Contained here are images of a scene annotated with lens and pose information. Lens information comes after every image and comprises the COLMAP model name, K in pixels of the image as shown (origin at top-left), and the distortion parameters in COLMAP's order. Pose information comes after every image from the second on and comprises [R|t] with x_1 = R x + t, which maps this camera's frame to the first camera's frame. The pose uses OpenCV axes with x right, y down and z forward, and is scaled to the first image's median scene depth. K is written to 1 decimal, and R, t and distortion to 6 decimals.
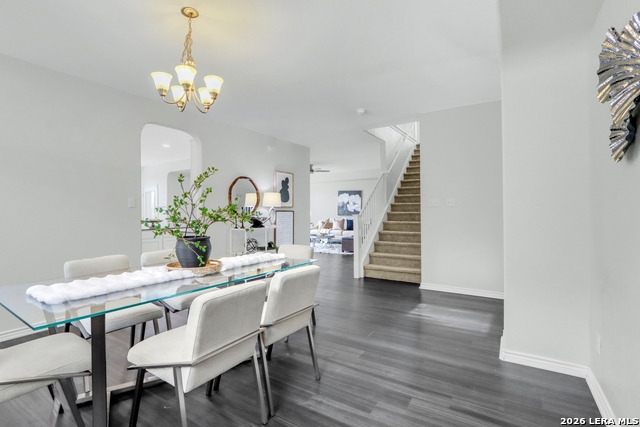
lens RADIAL K [[298.7, 0, 321.4], [0, 298.7, 209.9], [0, 0, 1]] dist [-0.000202, -0.000079]
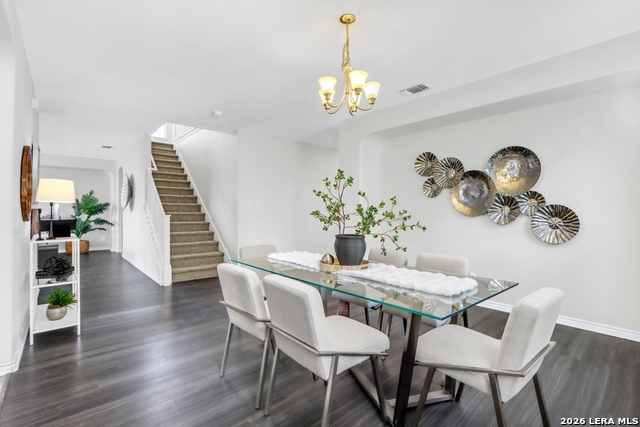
lens RADIAL K [[298.7, 0, 321.4], [0, 298.7, 209.9], [0, 0, 1]] dist [-0.000202, -0.000079]
pose [[0.279066, 0.014958, 0.960155, -0.610082], [-0.003699, 0.999888, -0.014502, 0.013360], [-0.960265, 0.000496, 0.279090, 0.311158]]
